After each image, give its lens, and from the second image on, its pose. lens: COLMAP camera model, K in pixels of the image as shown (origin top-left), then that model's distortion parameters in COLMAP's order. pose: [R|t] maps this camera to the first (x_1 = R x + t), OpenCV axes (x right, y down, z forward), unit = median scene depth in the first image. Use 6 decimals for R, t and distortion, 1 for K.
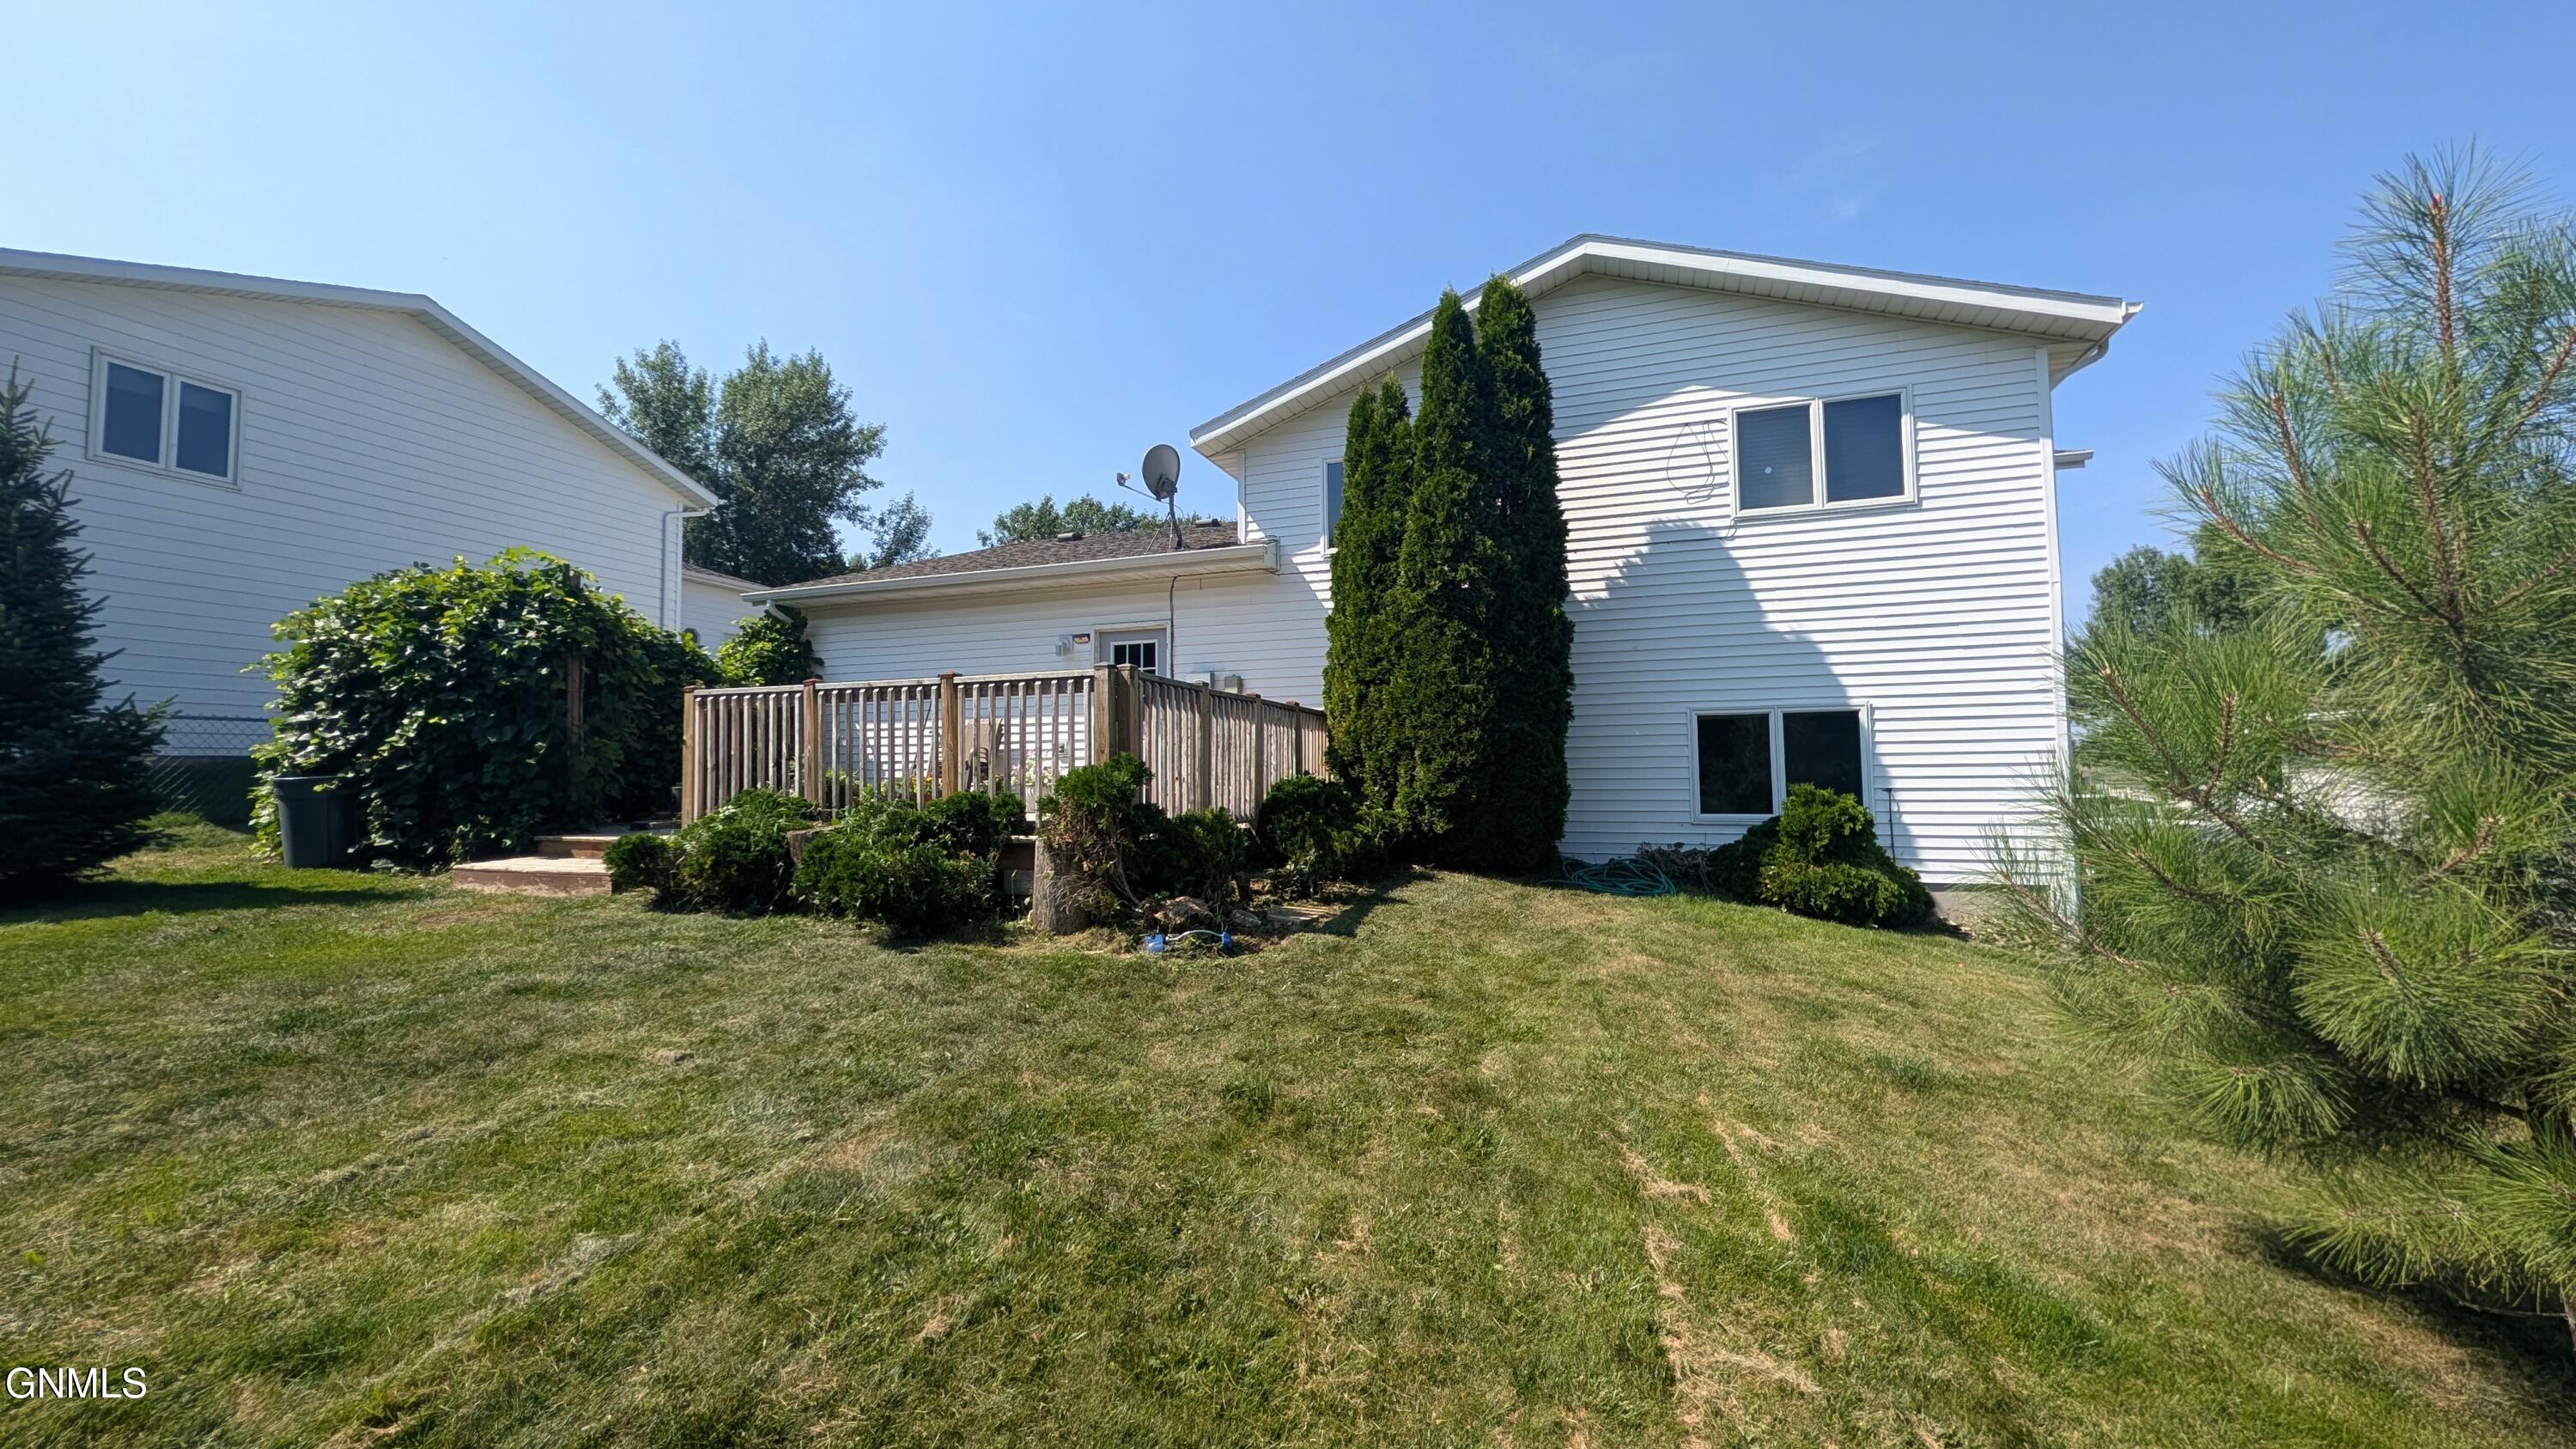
lens RADIAL K [[999.0, 0, 1280.1], [0, 999.0, 722.9], [0, 0, 1]] dist [-0.000261, 0.000226]
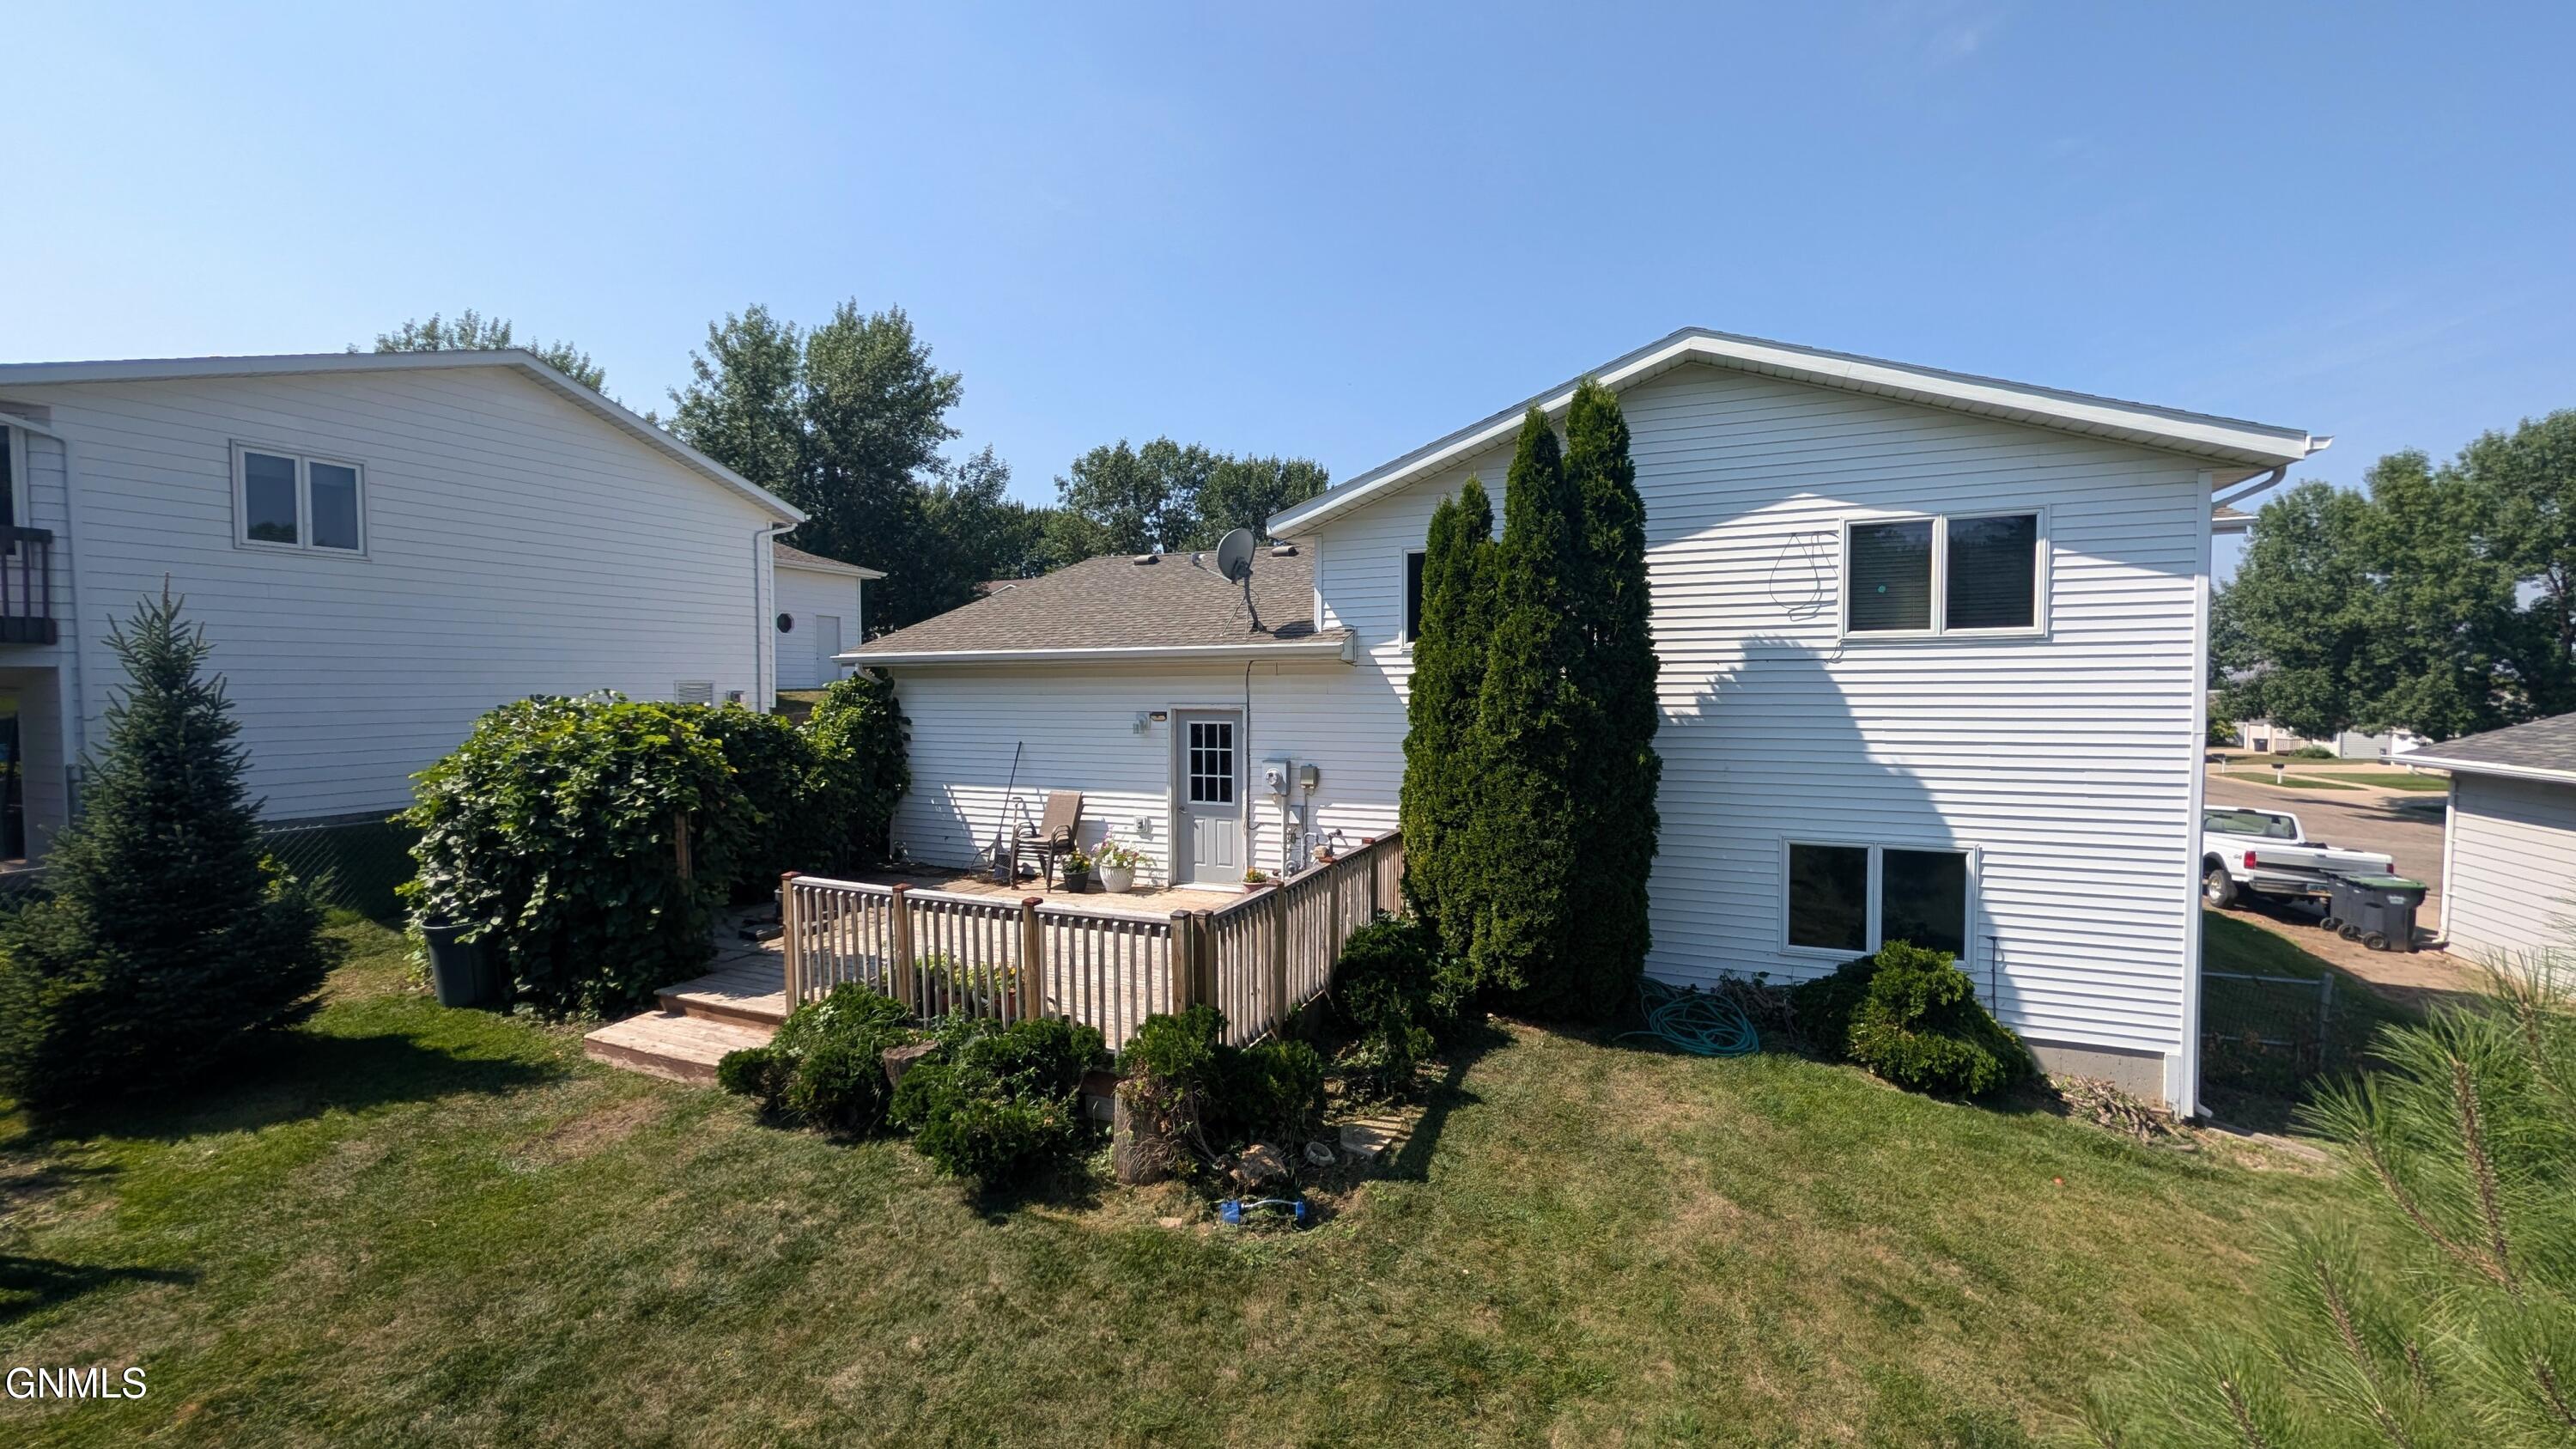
lens RADIAL K [[996.6, 0, 1277.7], [0, 996.6, 722.4], [0, 0, 1]] dist [0.000413, -0.000130]
pose [[0.996822, 0.007445, -0.079308, 0.000552], [0.000239, 0.995339, 0.096442, -0.228652], [0.079656, -0.096154, 0.992174, 0.018708]]
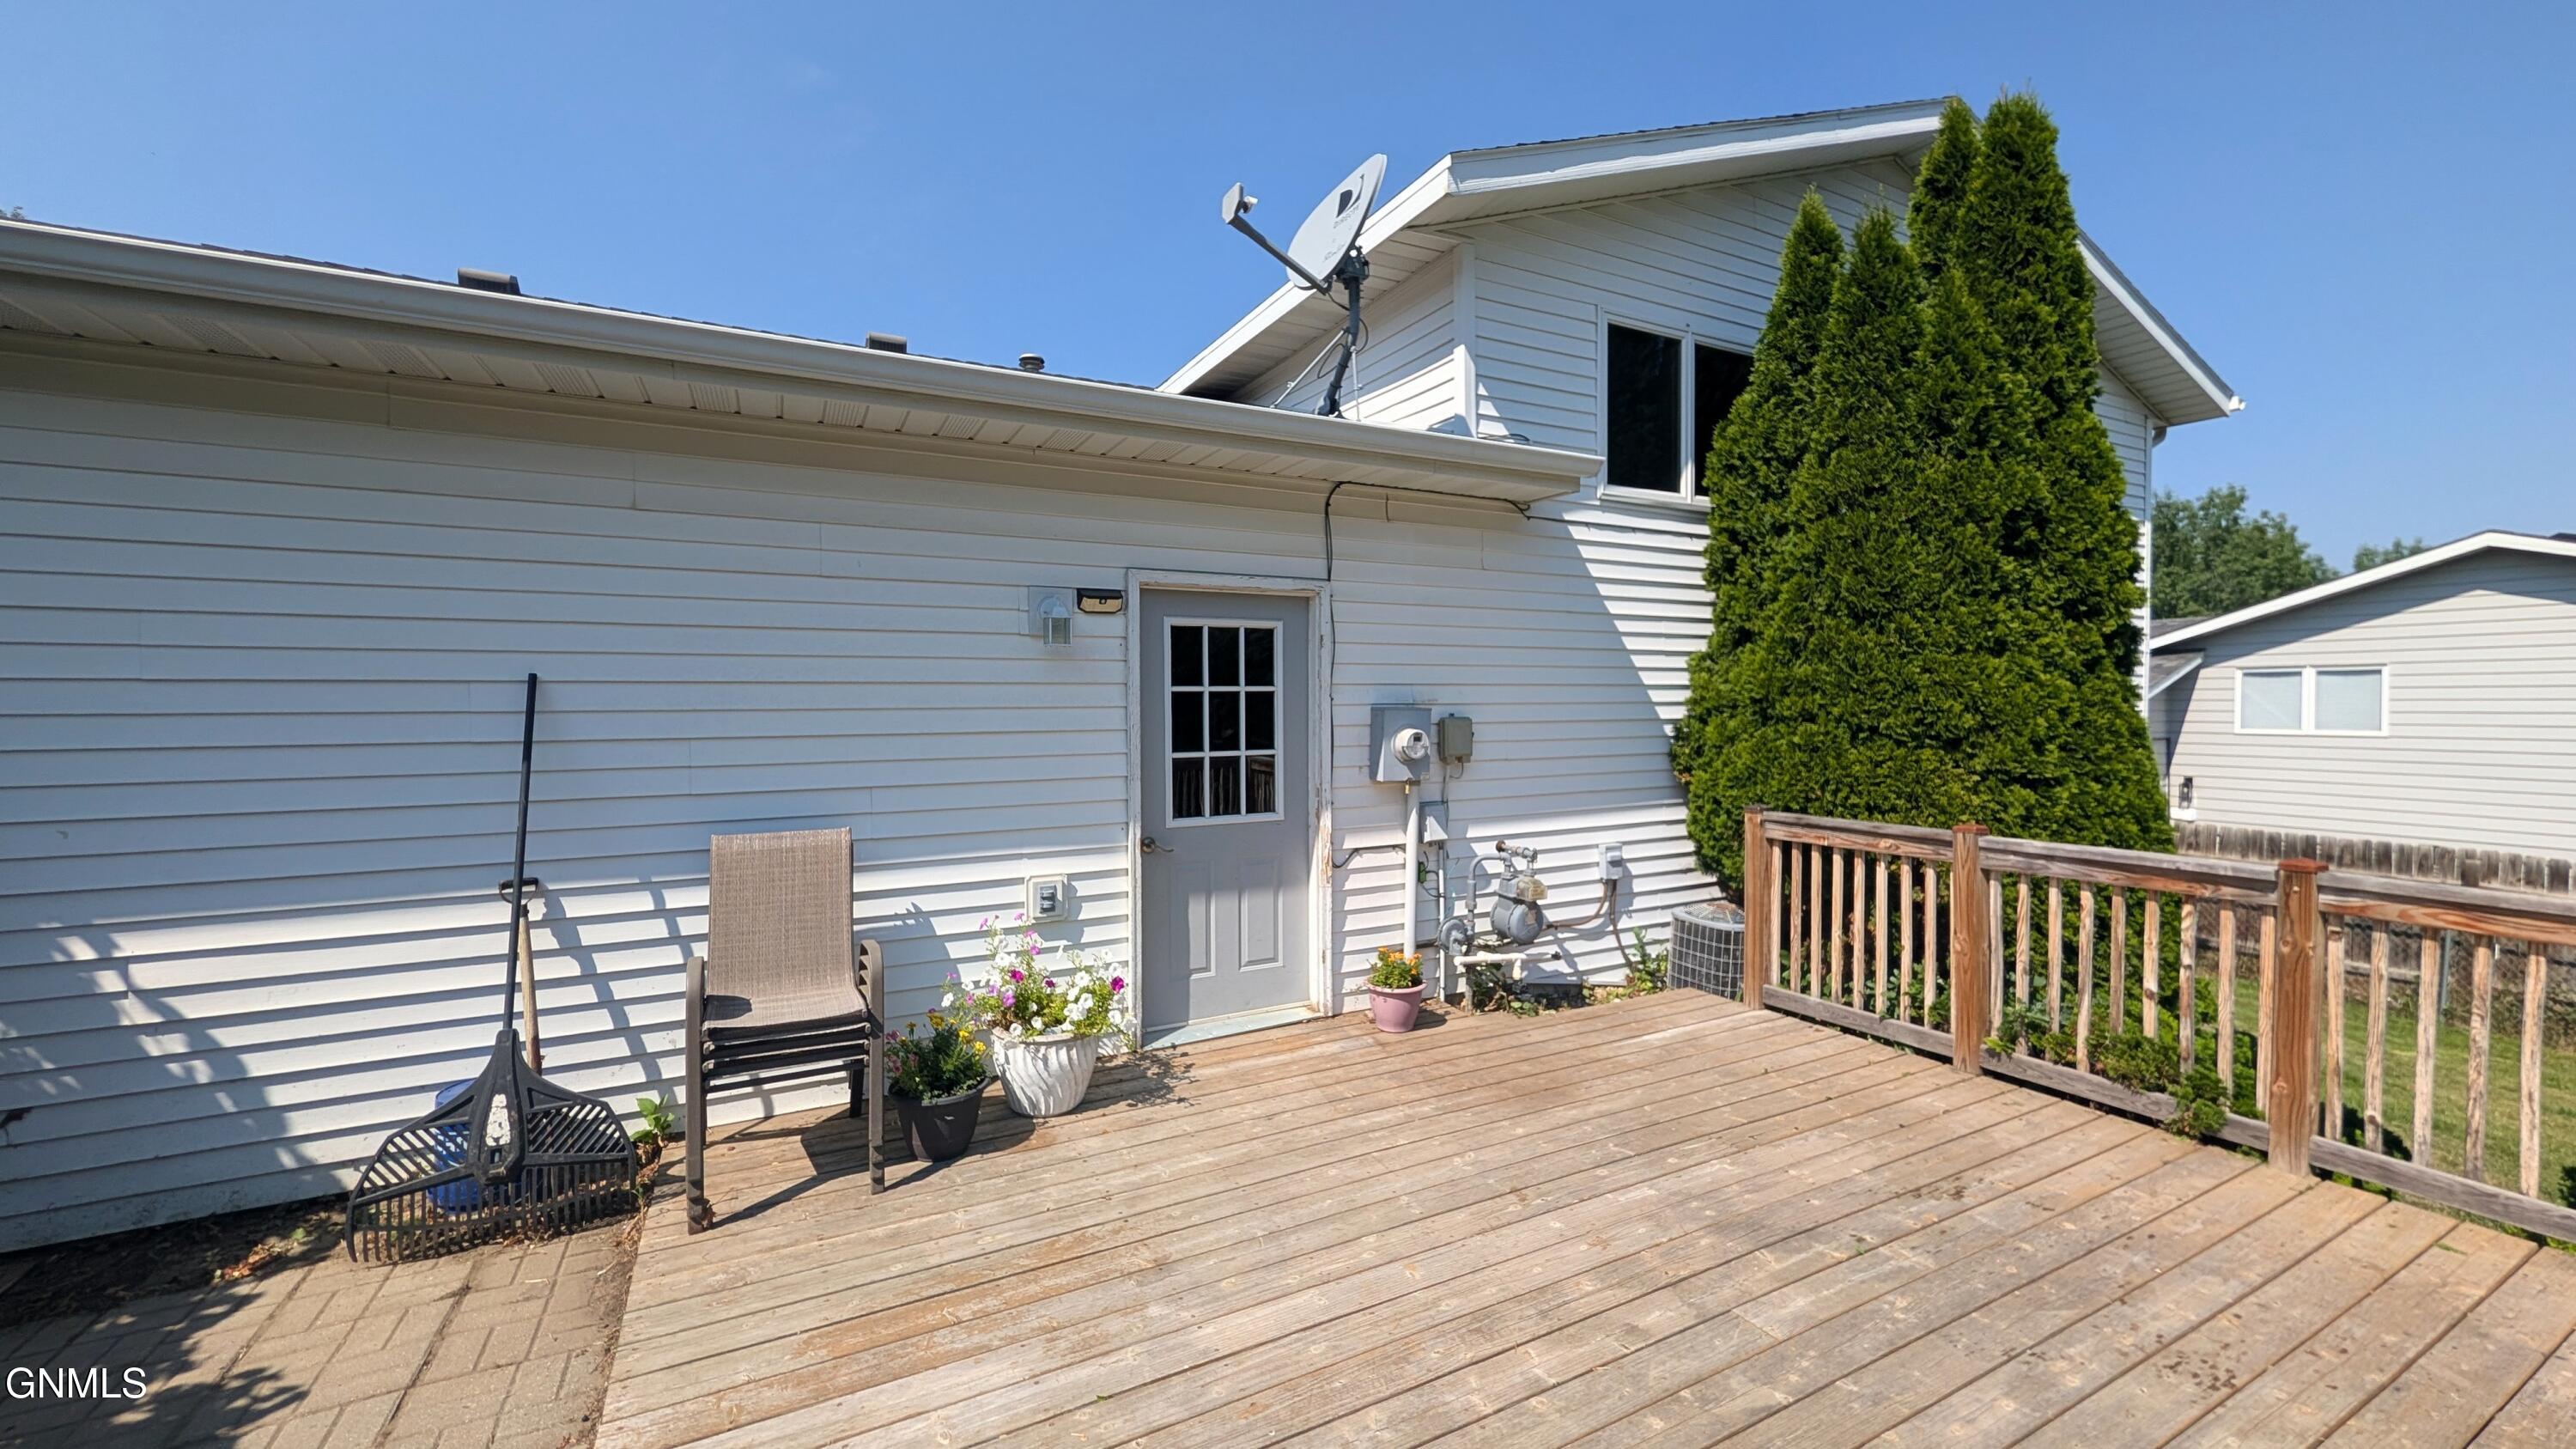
lens RADIAL K [[986.0, 0, 1288.0], [0, 986.0, 724.5], [0, 0, 1]] dist [0.001523, -0.000131]
pose [[0.679123, -0.011442, 0.733935, -0.551793], [-0.041857, 0.997648, 0.054284, -0.080346], [-0.732830, -0.067586, 0.677047, 0.907499]]
